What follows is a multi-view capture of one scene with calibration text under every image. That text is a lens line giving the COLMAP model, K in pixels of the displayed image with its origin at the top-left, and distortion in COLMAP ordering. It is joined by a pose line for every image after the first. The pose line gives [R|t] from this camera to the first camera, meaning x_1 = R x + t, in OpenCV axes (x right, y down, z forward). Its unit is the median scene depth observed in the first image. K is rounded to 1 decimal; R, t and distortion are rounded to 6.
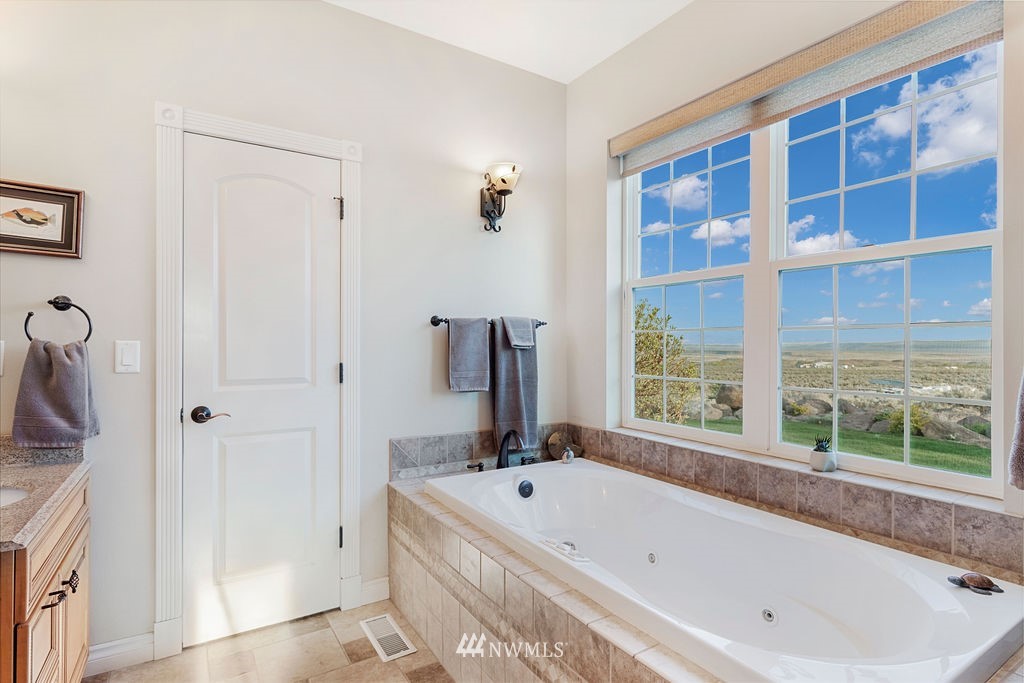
lens RADIAL K [[521.6, 0, 513.0], [0, 521.6, 342.0], [0, 0, 1]] dist [0.002690, 0.000338]
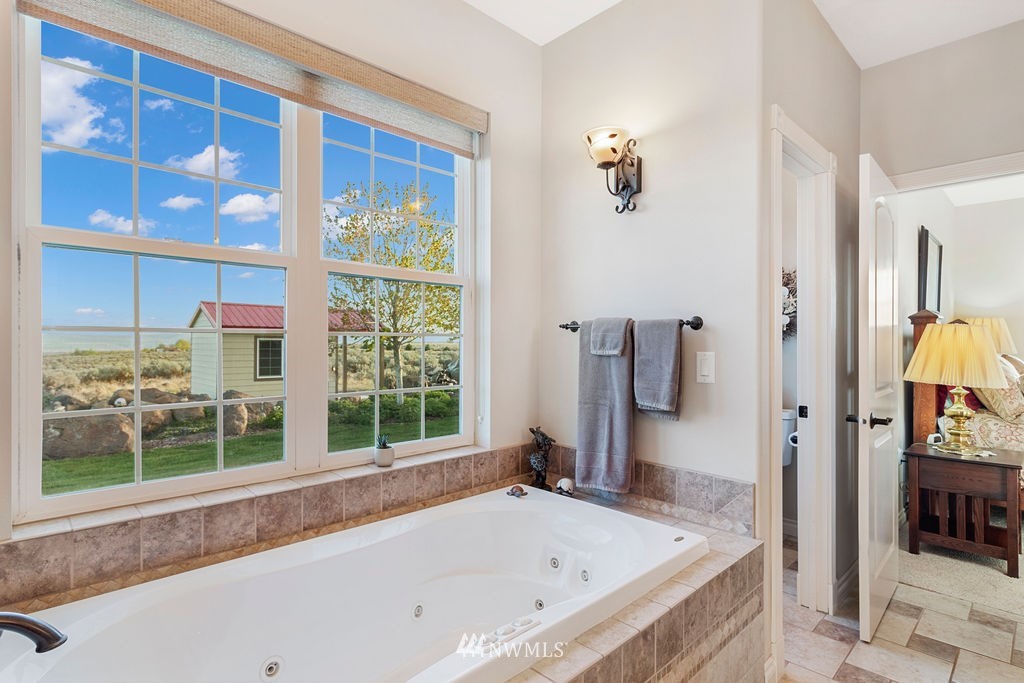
lens RADIAL K [[521.6, 0, 511.1], [0, 521.6, 343.3], [0, 0, 1]] dist [0.002690, 0.000338]
pose [[-0.204356, -0.001710, 0.978895, -0.482038], [-0.002031, 0.999997, 0.001323, -0.010147], [-0.978895, -0.001717, -0.204359, 0.879507]]
